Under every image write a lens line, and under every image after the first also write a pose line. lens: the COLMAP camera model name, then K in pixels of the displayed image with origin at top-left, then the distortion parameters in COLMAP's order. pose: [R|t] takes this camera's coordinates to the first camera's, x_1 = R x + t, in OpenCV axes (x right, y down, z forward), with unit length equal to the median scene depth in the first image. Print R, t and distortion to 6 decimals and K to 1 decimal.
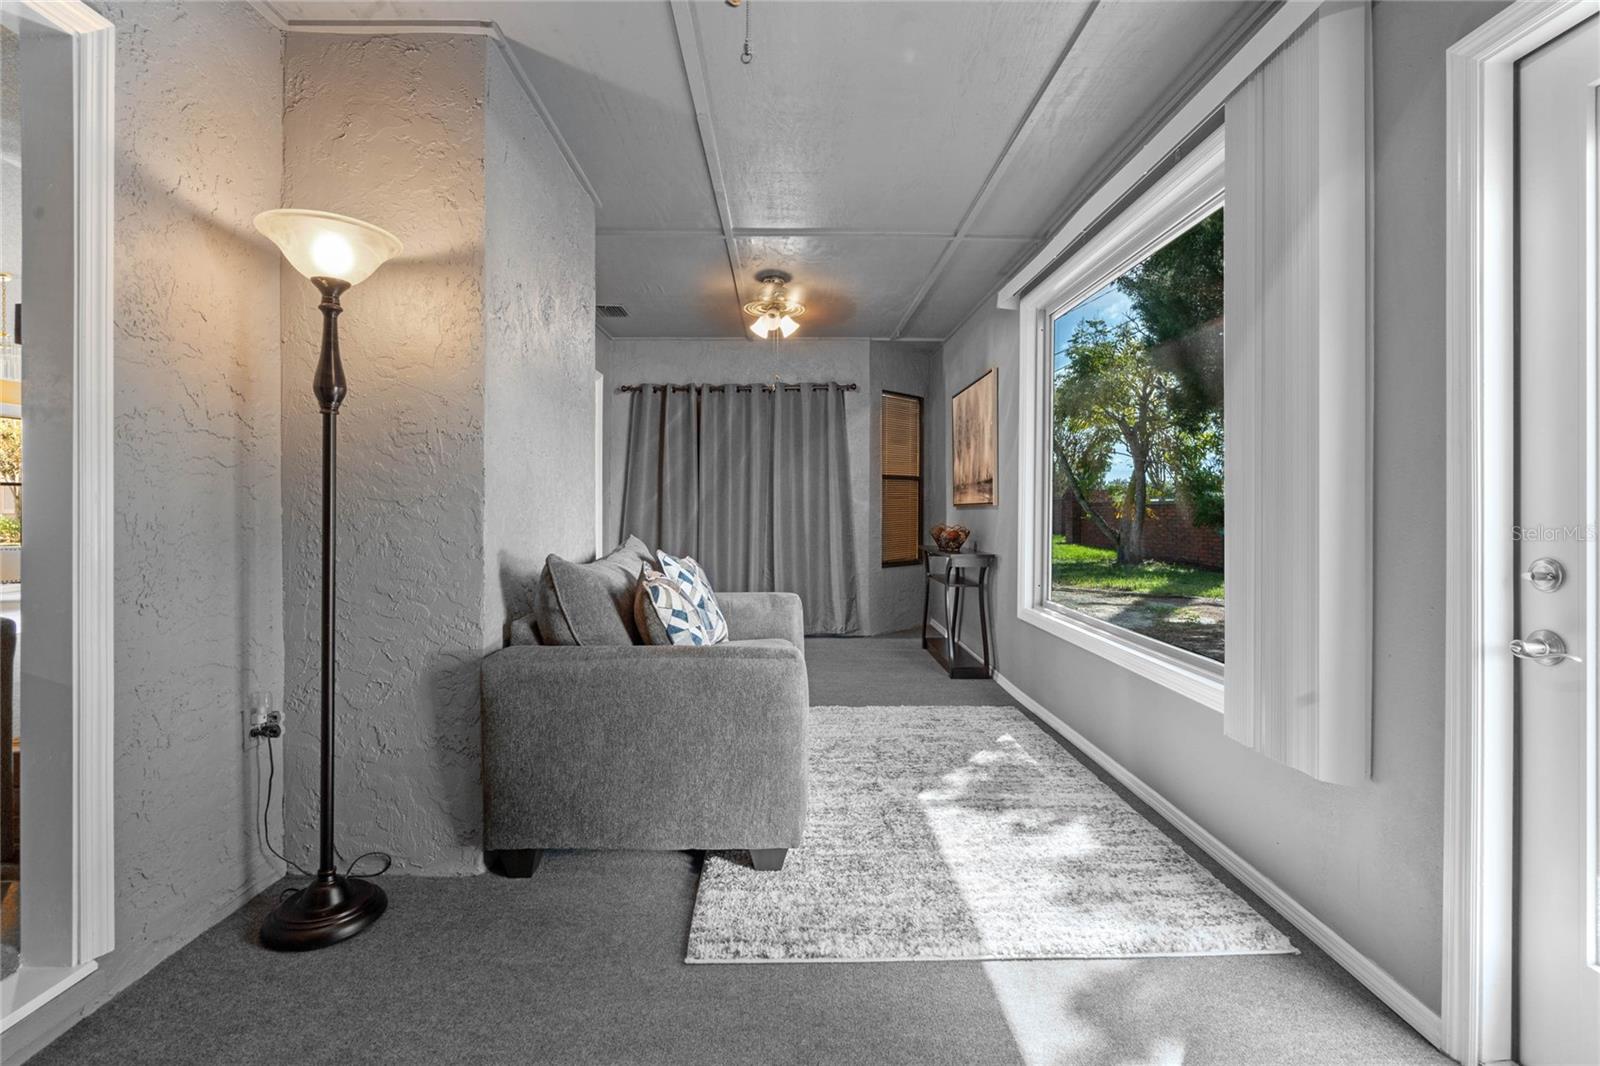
lens RADIAL K [[728.6, 0, 797.9], [0, 728.6, 506.1], [0, 0, 1]] dist [-0.002941, 0.000521]
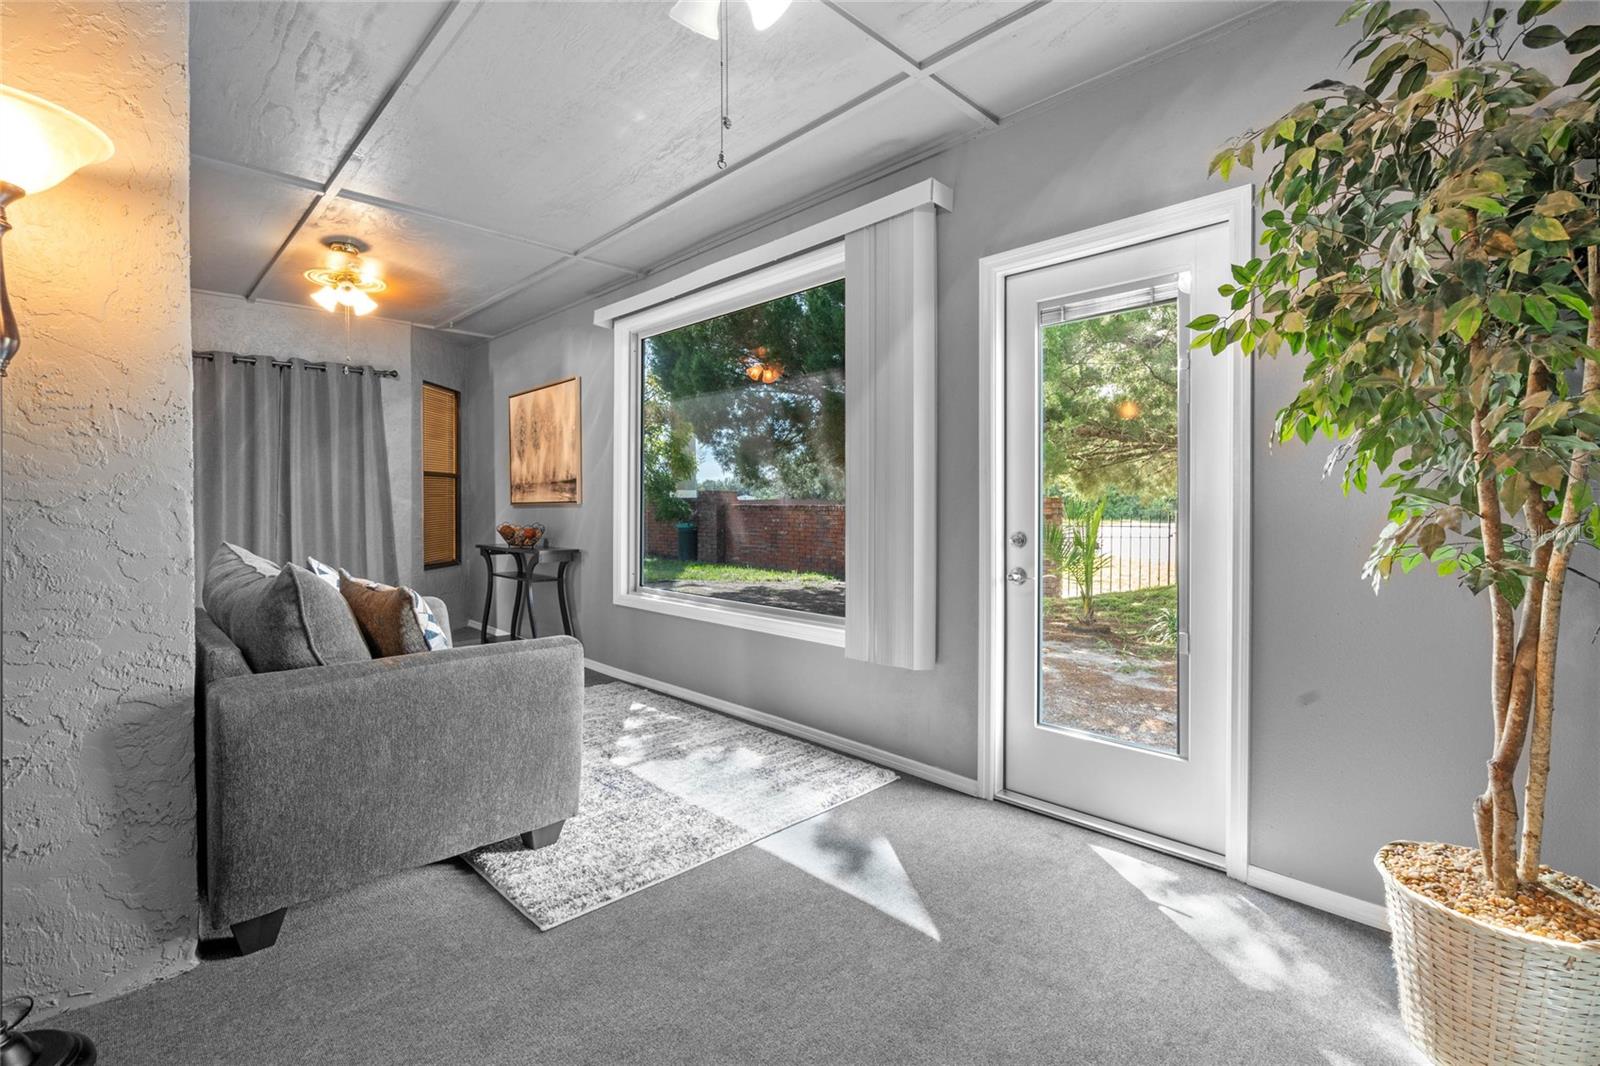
lens RADIAL K [[726.4, 0, 800.3], [0, 726.4, 512.2], [0, 0, 1]] dist [-0.000760, 0.000902]
pose [[0.731395, -0.008165, 0.681905, -0.473982], [0.000243, 0.999931, 0.011712, -0.003361], [-0.681954, -0.008401, 0.731347, -0.031579]]
